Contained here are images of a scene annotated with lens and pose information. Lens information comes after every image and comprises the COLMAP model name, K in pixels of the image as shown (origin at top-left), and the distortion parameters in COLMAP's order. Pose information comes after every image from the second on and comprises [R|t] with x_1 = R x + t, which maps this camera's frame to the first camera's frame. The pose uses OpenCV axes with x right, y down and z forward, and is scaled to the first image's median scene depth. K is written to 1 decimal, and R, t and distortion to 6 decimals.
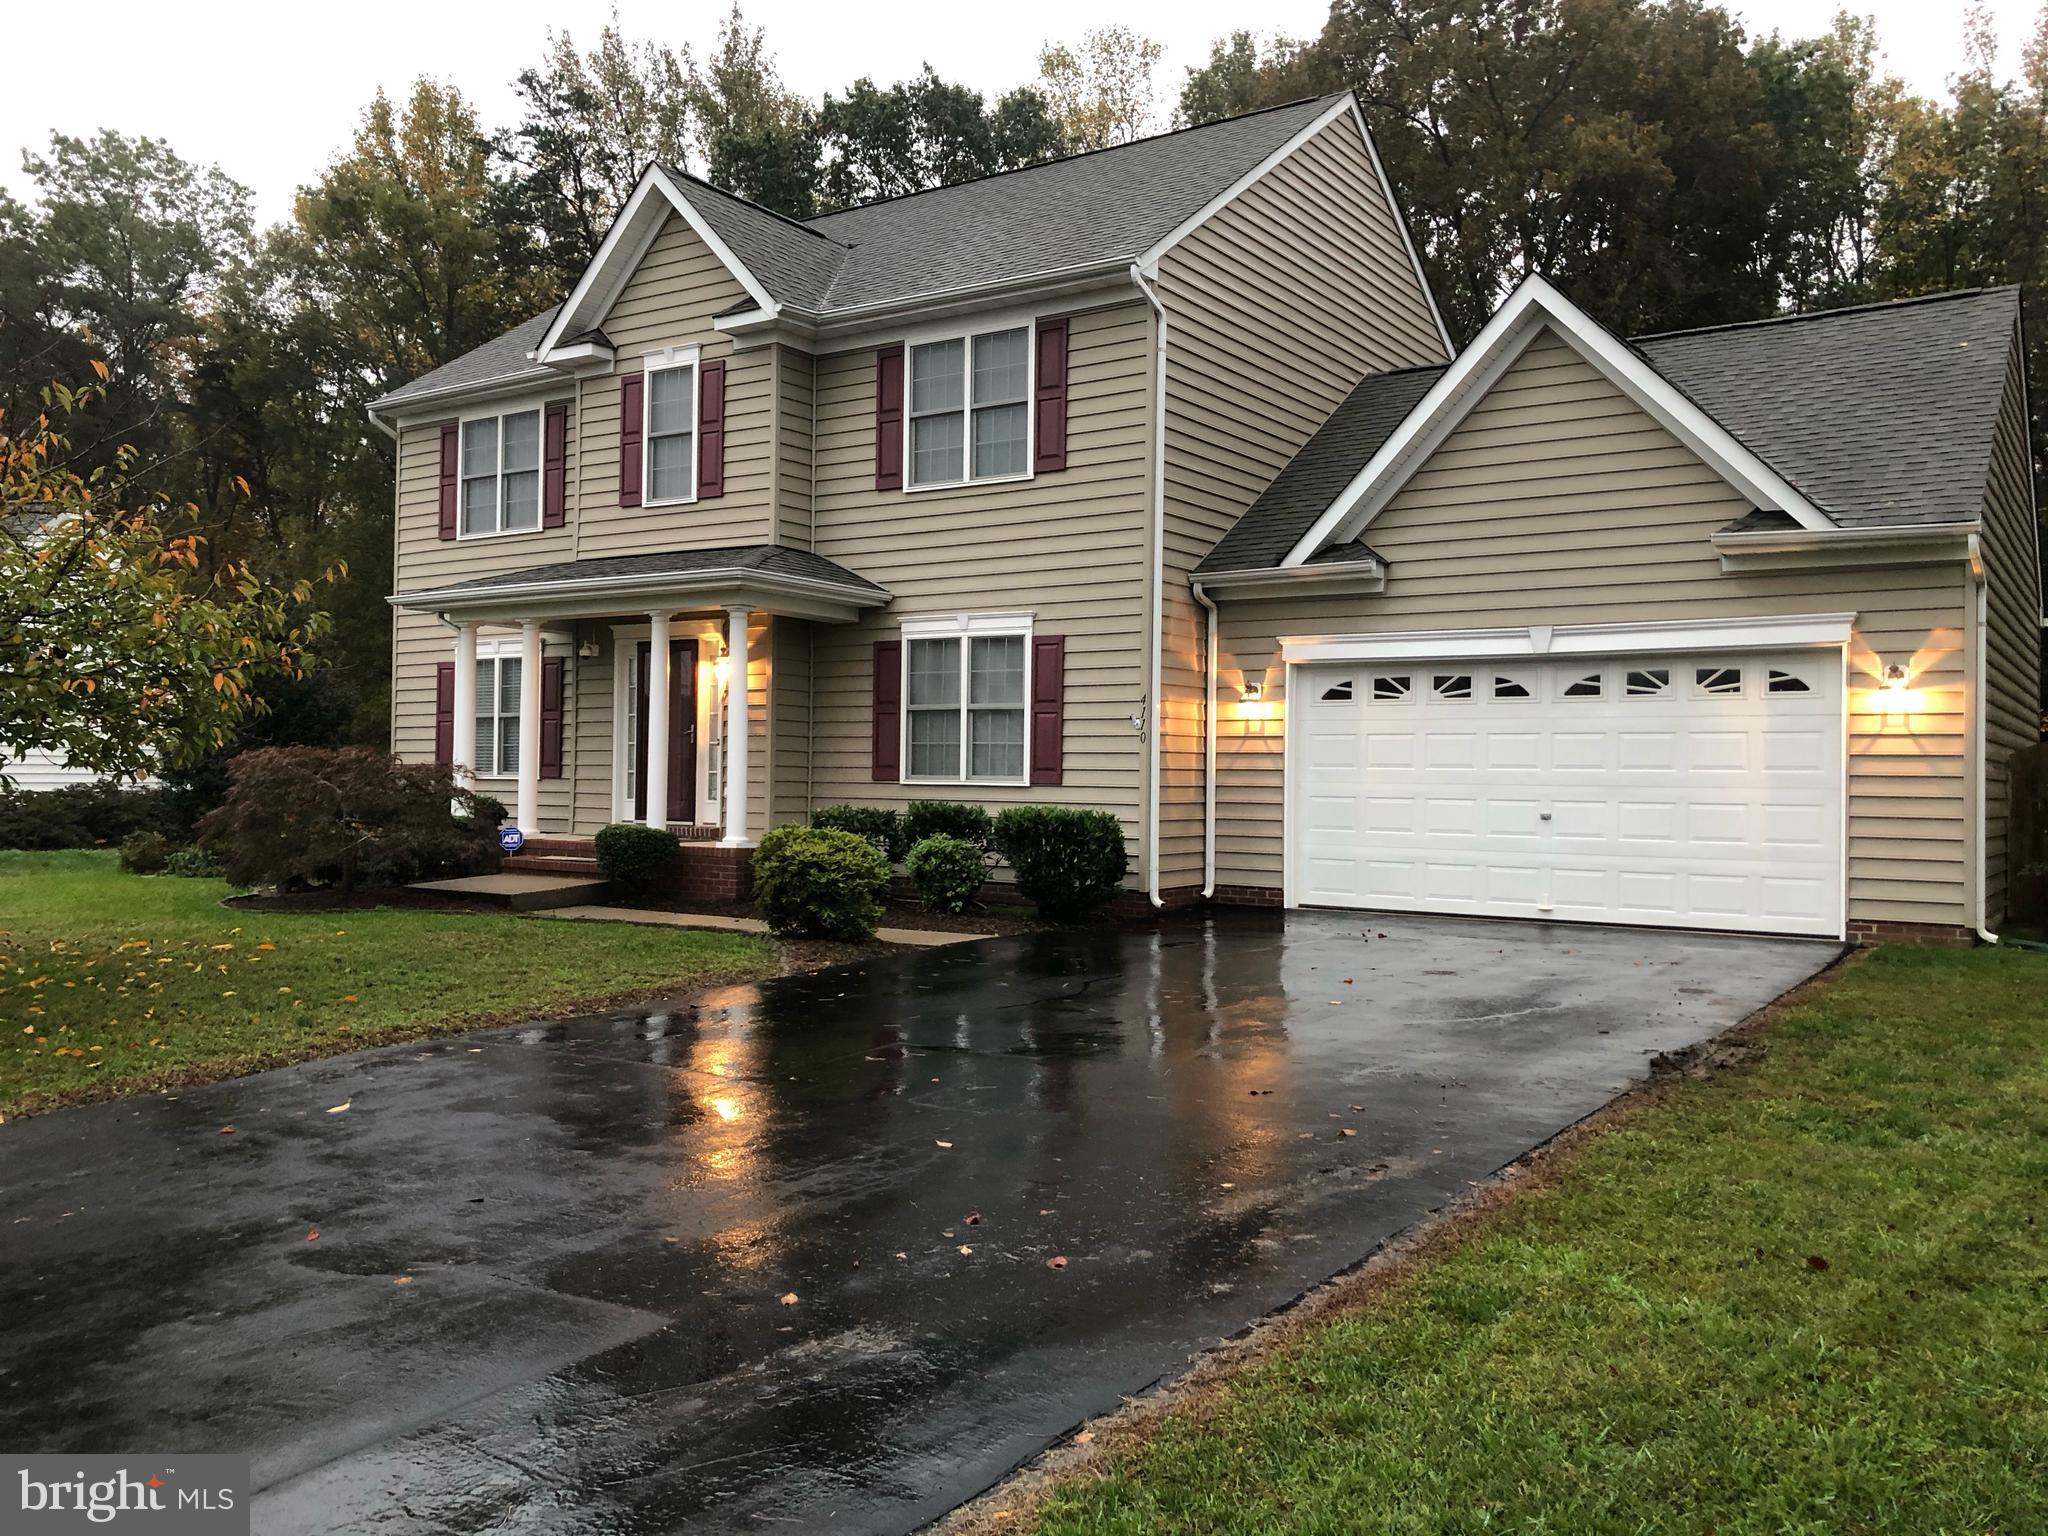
lens RADIAL K [[1638.5, 0, 1024.0], [0, 1638.5, 768.0], [0, 0, 1]] dist [0.110400, -0.000753]
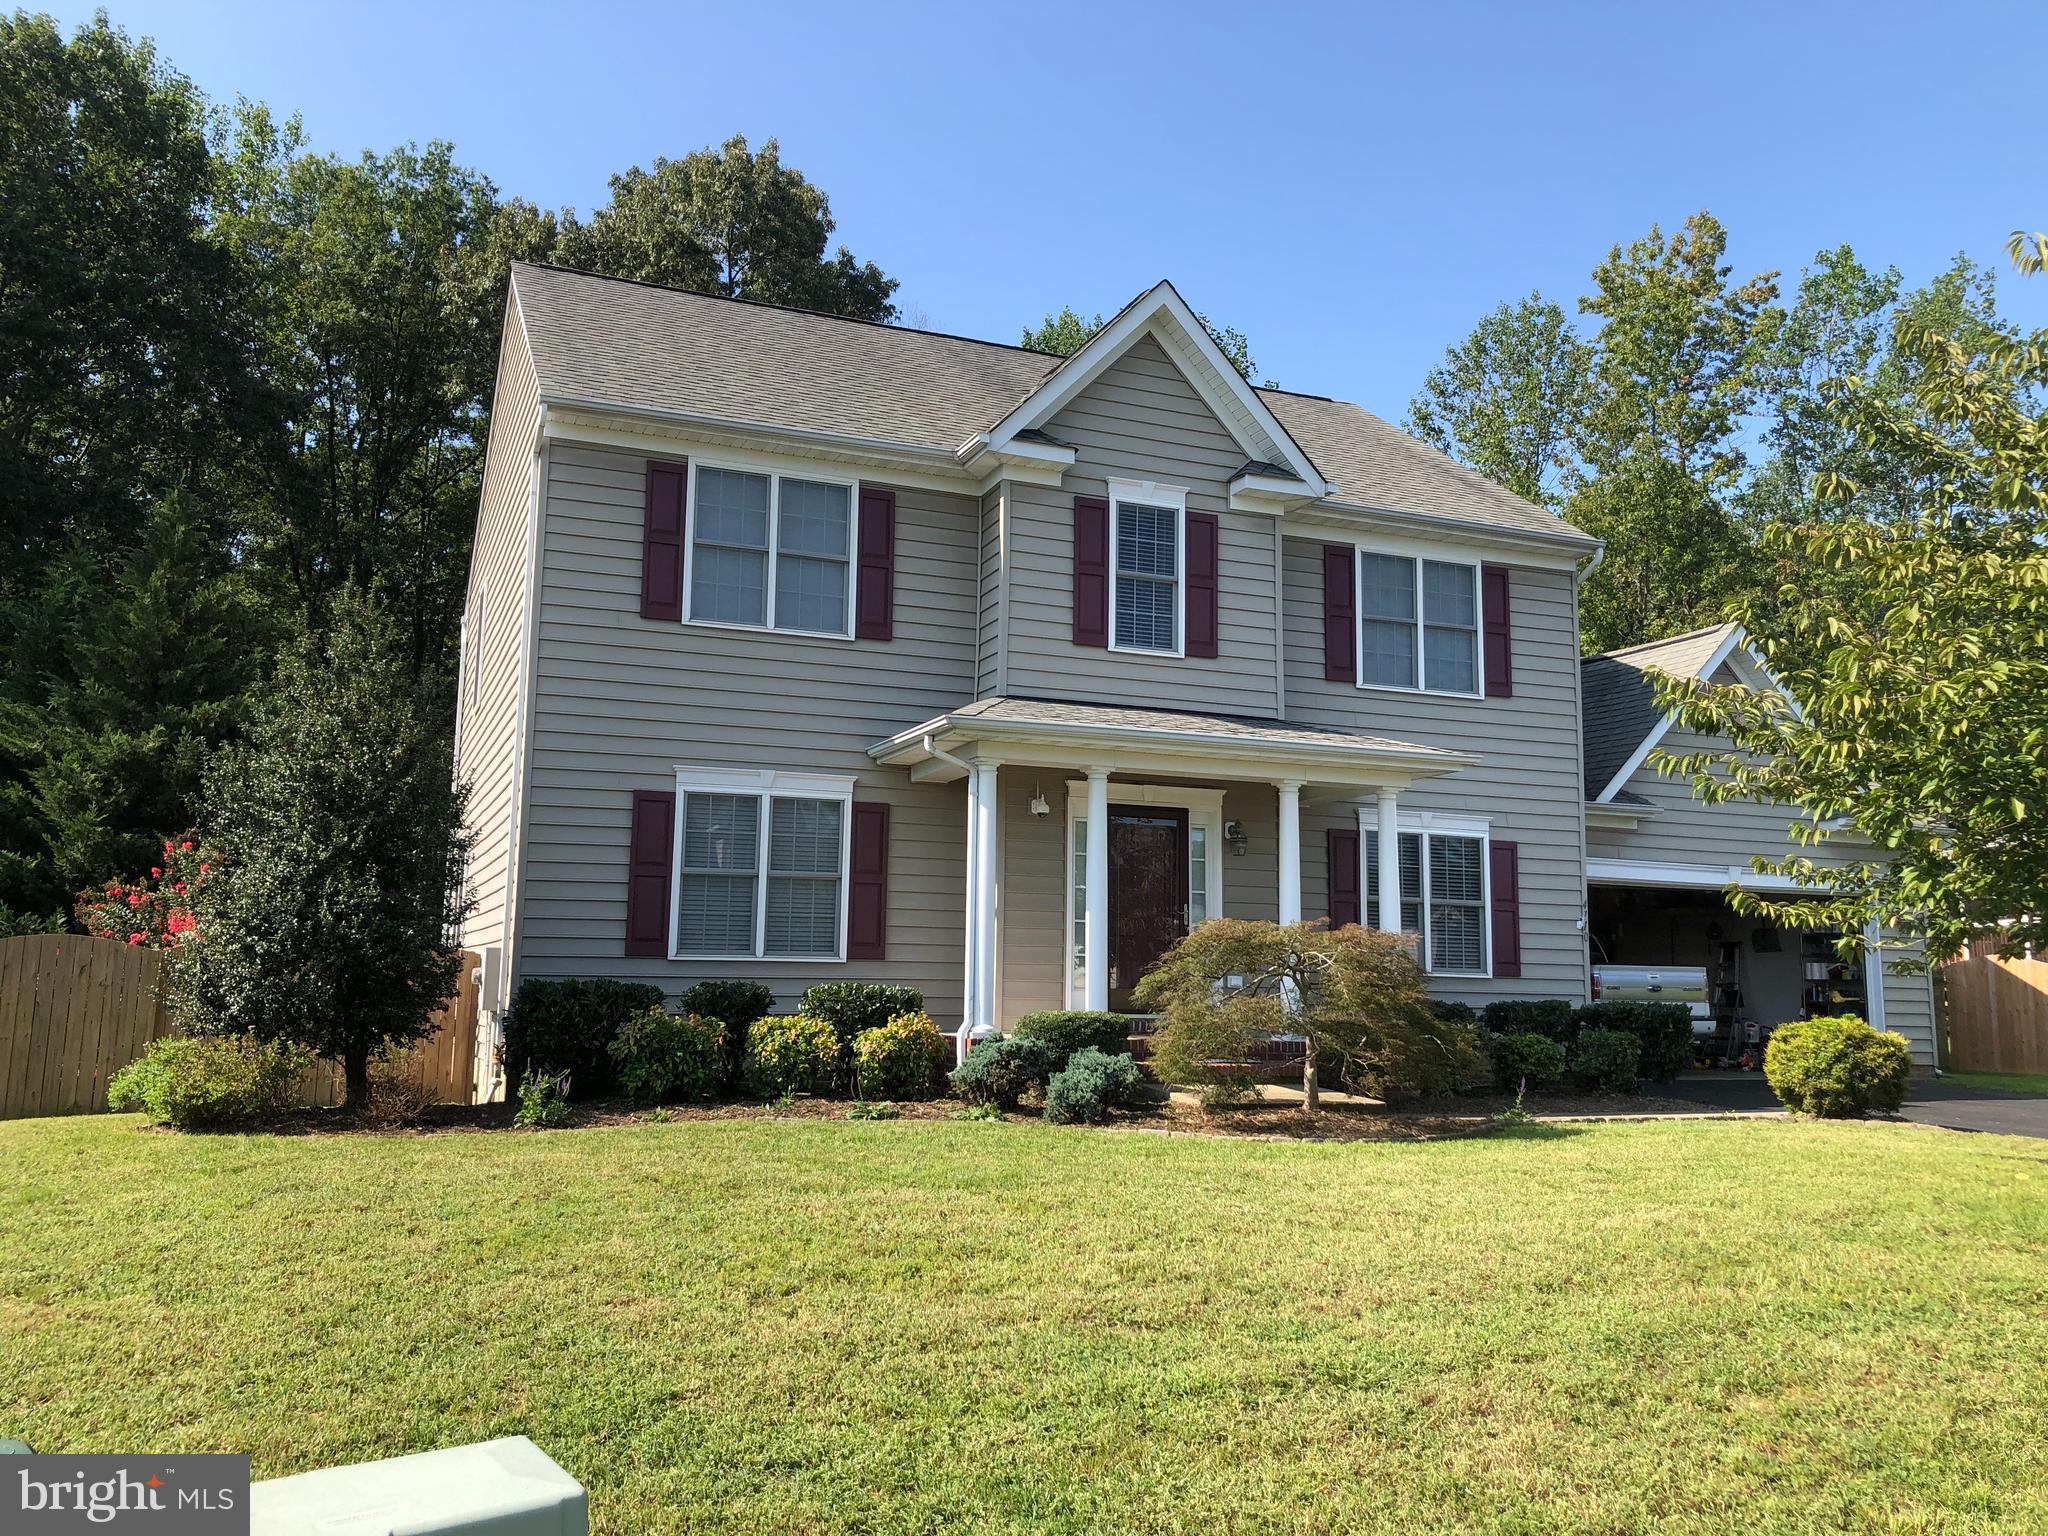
lens RADIAL K [[1458.3, 0, 1024.0], [0, 1458.3, 768.0], [0, 0, 1]] dist [0.082555, -0.000089]
pose [[0.602633, 0.107013, 0.790811, -0.920043], [-0.022377, 0.992844, -0.117300, -0.005269], [-0.797705, 0.052993, 0.600715, 0.617975]]
